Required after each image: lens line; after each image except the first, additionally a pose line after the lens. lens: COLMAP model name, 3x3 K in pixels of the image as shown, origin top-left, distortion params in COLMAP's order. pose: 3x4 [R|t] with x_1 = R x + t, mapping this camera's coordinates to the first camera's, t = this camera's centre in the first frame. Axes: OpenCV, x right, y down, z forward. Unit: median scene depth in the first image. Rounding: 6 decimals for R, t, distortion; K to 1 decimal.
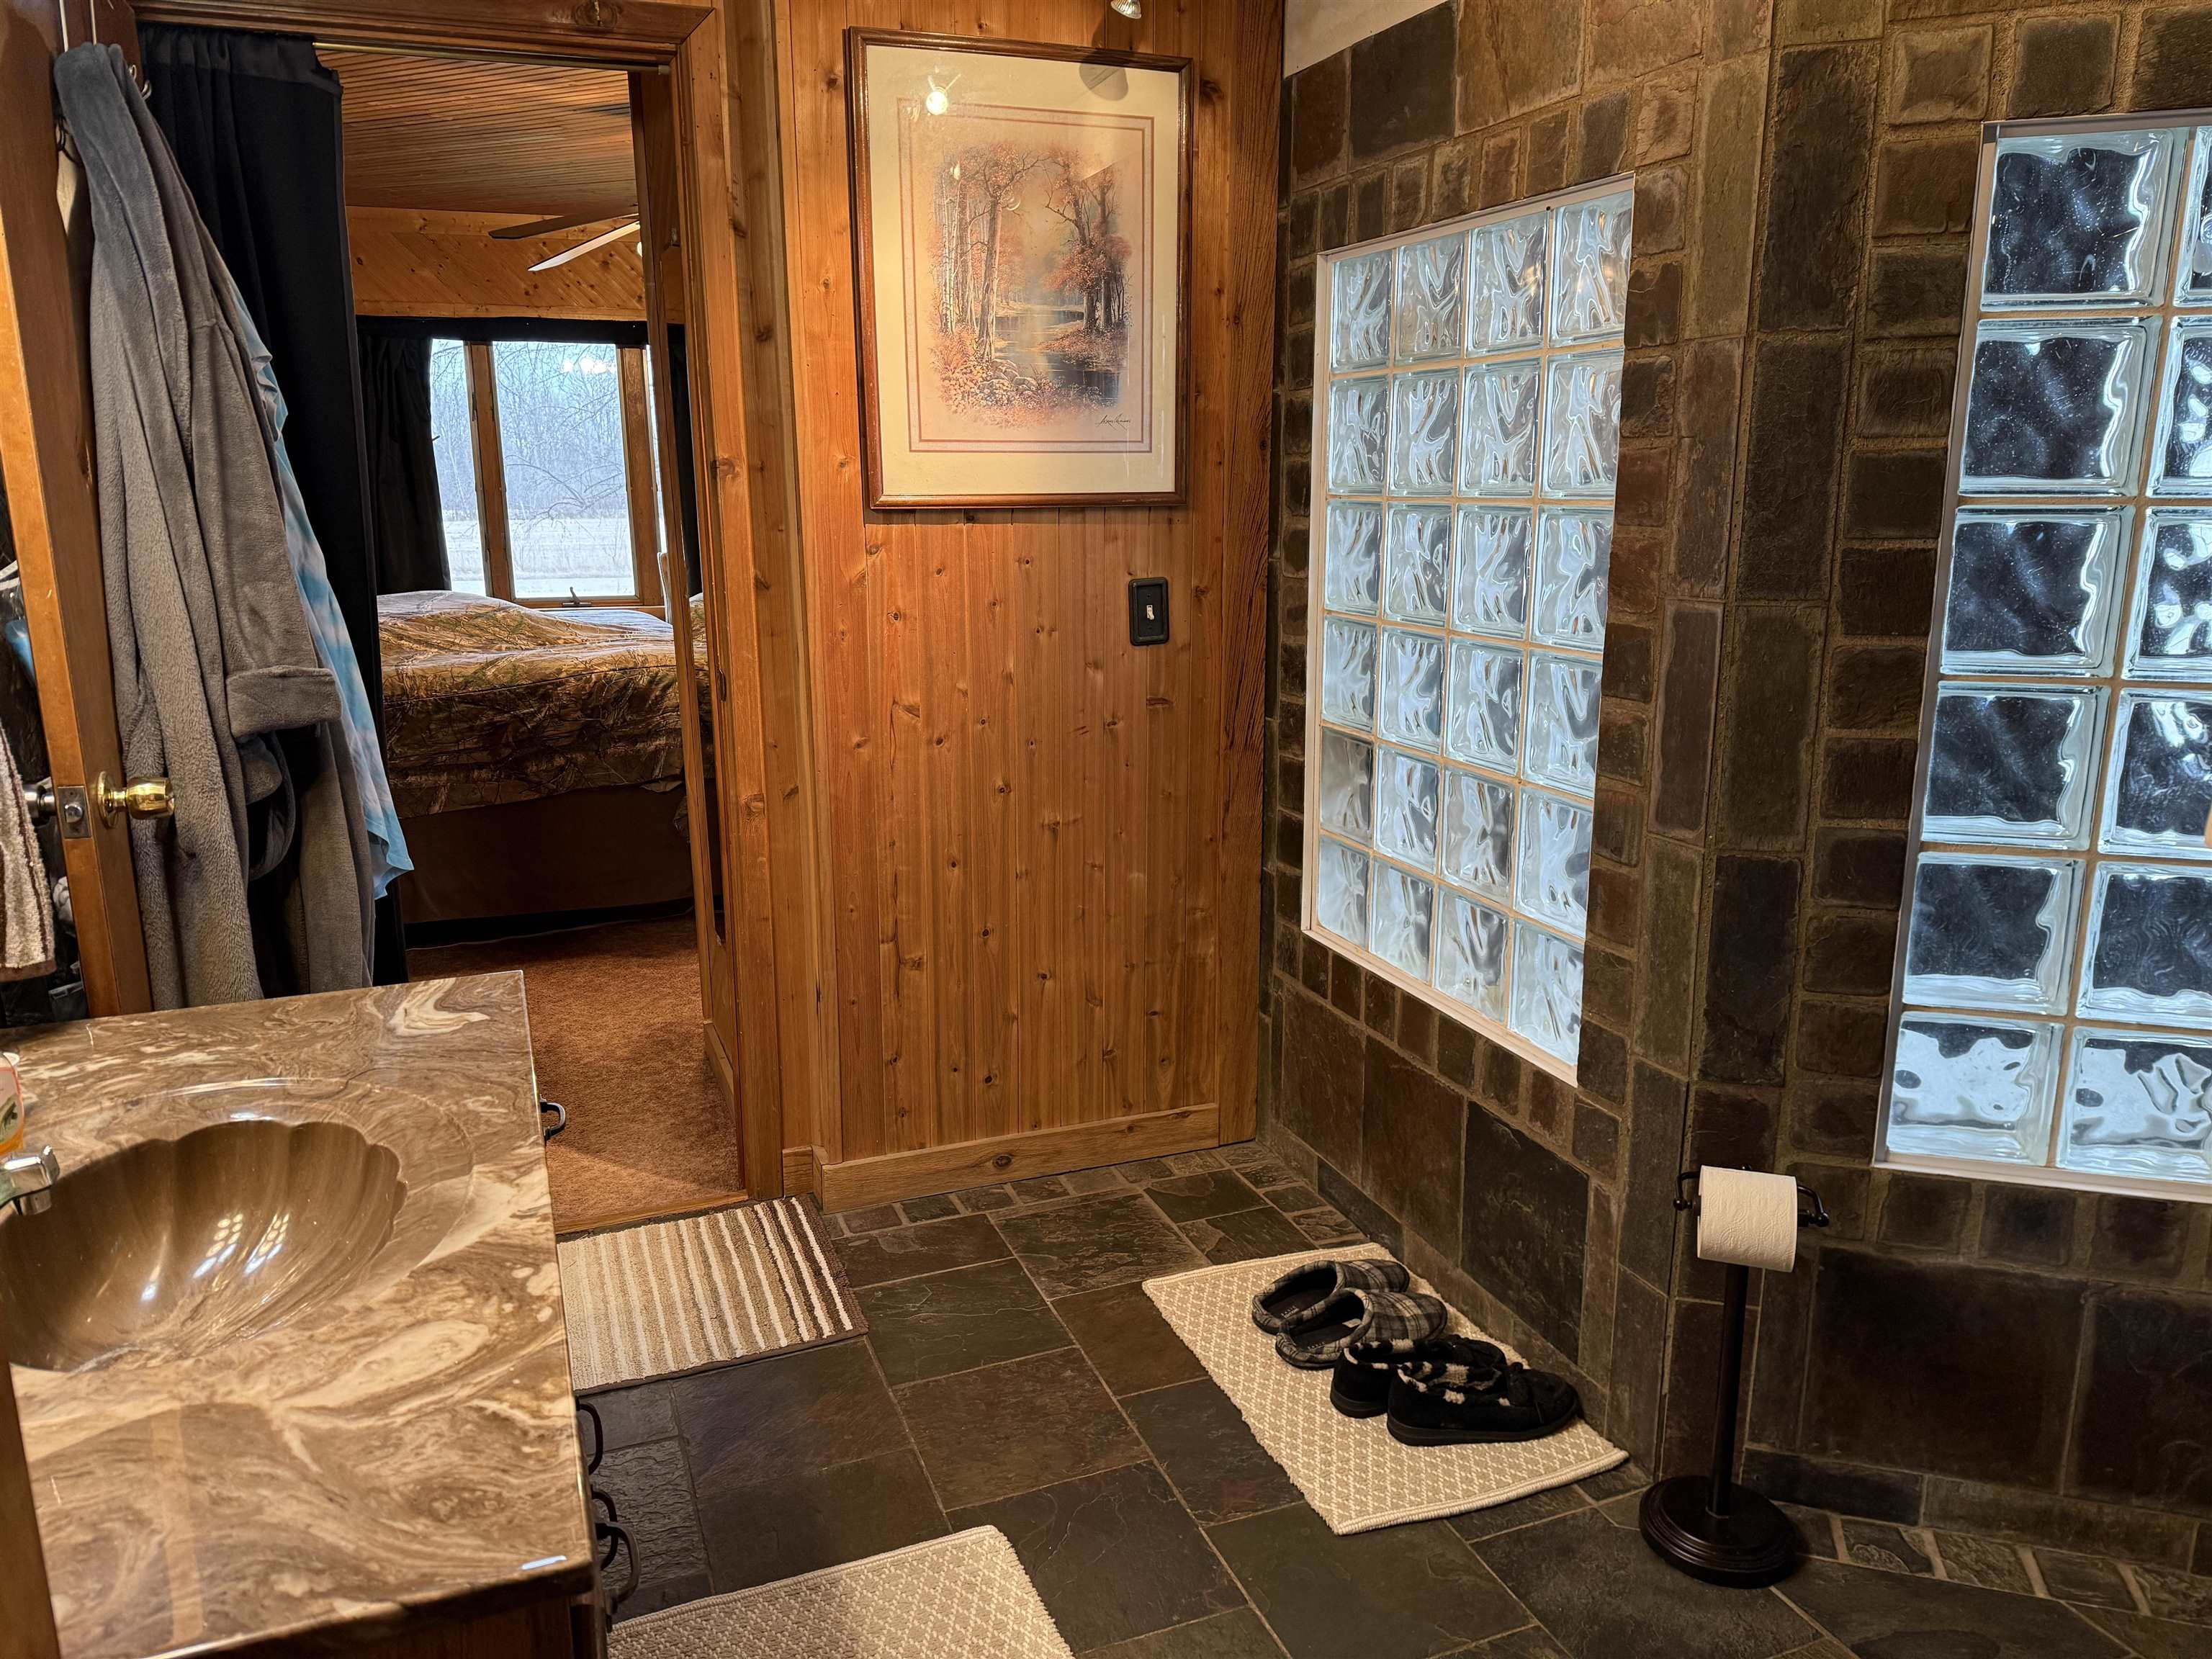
lens RADIAL K [[1566.1, 0, 1106.0], [0, 1566.1, 829.5], [0, 0, 1]] dist [0.001003, 0.000311]
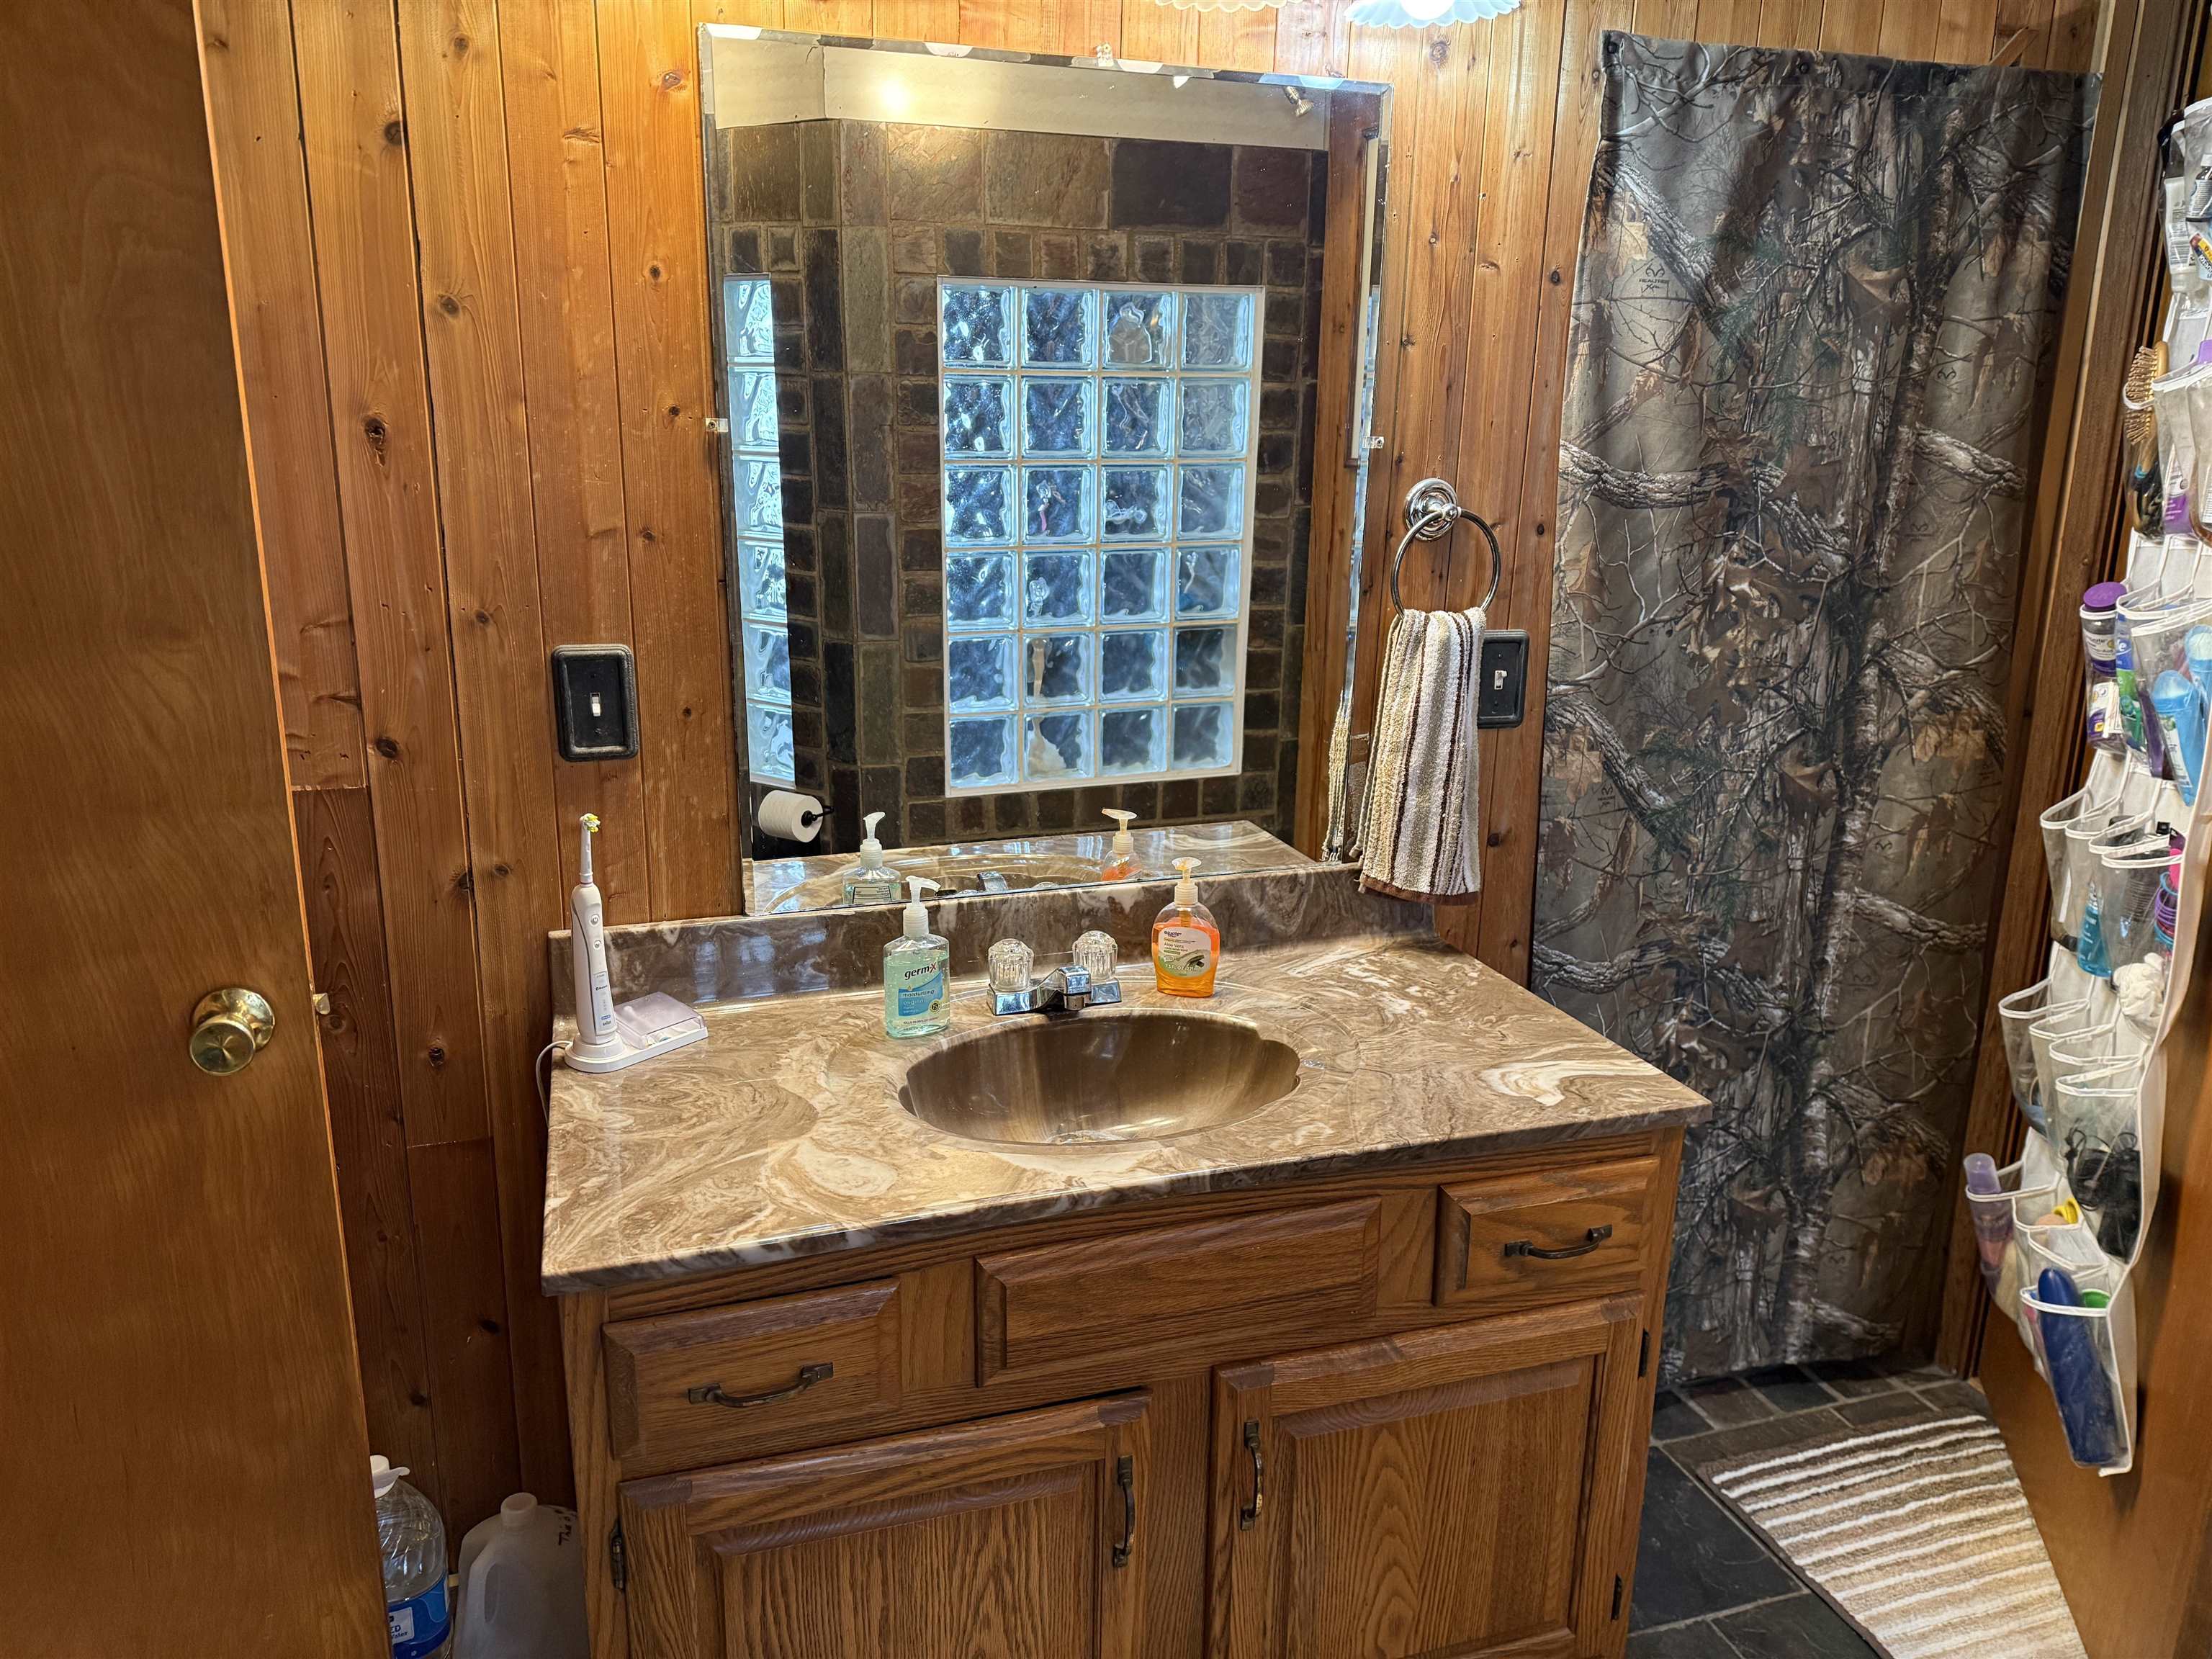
lens RADIAL K [[1481.7, 0, 1106.0], [0, 1481.7, 829.5], [0, 0, 1]] dist [0.000601, 0.000060]
pose [[-0.084229, 0.245419, -0.965751, 0.445144], [-0.236889, 0.936477, 0.258640, -0.203356], [0.967879, 0.250561, -0.020741, 0.788719]]
